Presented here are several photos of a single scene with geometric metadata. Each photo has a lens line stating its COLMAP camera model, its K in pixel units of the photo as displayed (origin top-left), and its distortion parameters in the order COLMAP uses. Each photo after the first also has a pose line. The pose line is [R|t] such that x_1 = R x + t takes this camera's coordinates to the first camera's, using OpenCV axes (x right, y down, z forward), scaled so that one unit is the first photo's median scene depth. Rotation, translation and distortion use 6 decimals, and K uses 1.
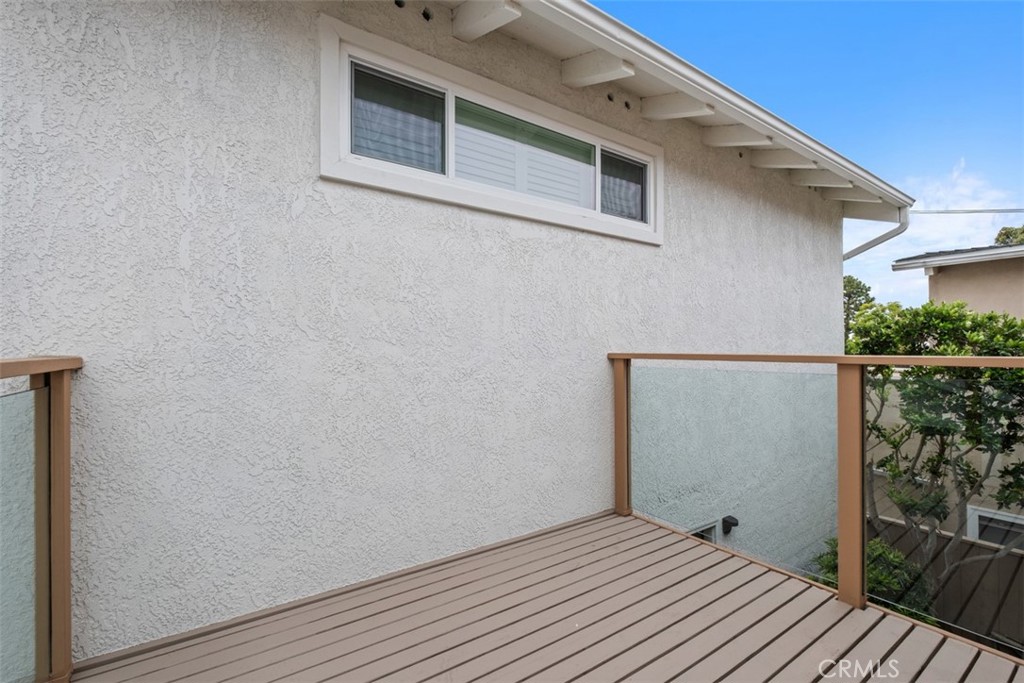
lens RADIAL K [[444.2, 0, 509.8], [0, 444.2, 349.3], [0, 0, 1]] dist [0.000915, -0.002141]
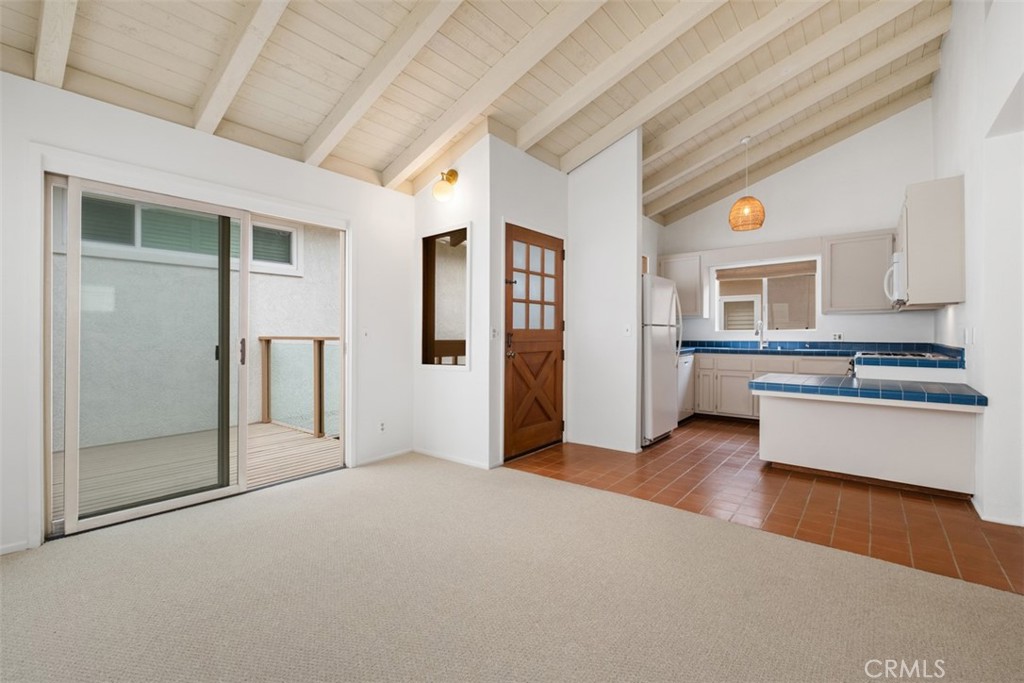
lens RADIAL K [[444.2, 0, 508.3], [0, 444.2, 335.7], [0, 0, 1]] dist [0.000915, -0.002141]
pose [[0.959421, -0.002832, 0.281962, 0.192296], [0.002258, 0.999995, 0.002362, 0.000831], [-0.281967, -0.001629, 0.959423, -0.293871]]
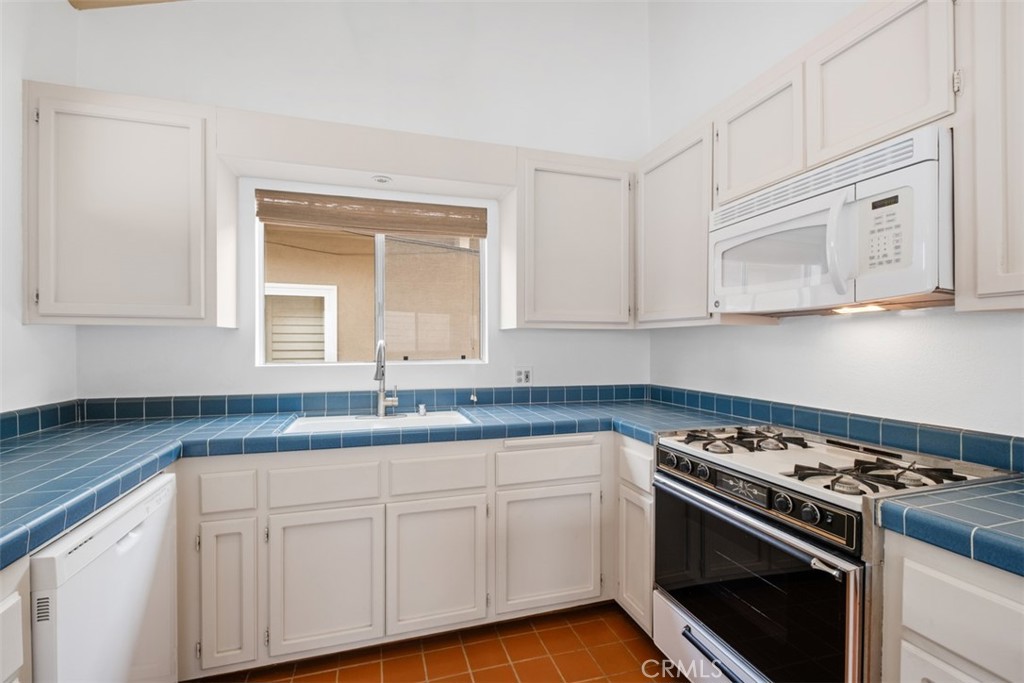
lens RADIAL K [[444.2, 0, 496.9], [0, 444.2, 351.0], [0, 0, 1]] dist [0.000915, -0.002141]
pose [[0.310742, -0.013711, 0.950395, 0.436960], [0.001447, 0.999902, 0.013952, -0.011527], [-0.950493, -0.002960, 0.310732, -0.005318]]
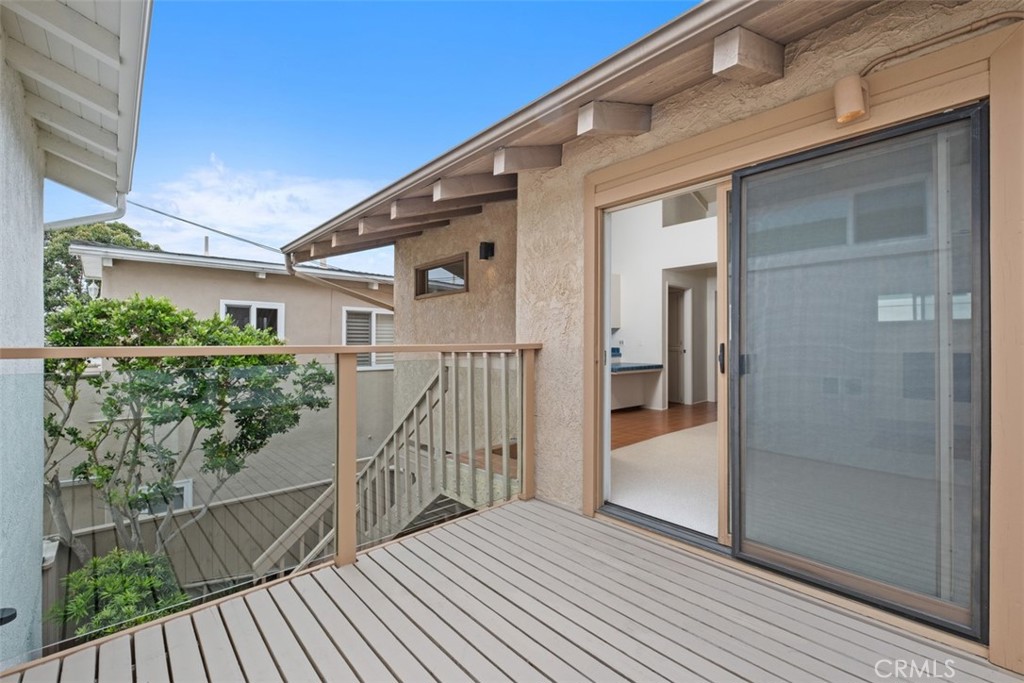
lens RADIAL K [[444.2, 0, 512.9], [0, 444.2, 342.8], [0, 0, 1]] dist [0.000915, -0.002141]
pose [[-0.131704, -0.002078, 0.991287, -0.179203], [0.001115, 0.999997, 0.002245, 0.001708], [-0.991288, 0.001401, -0.131702, 0.311215]]
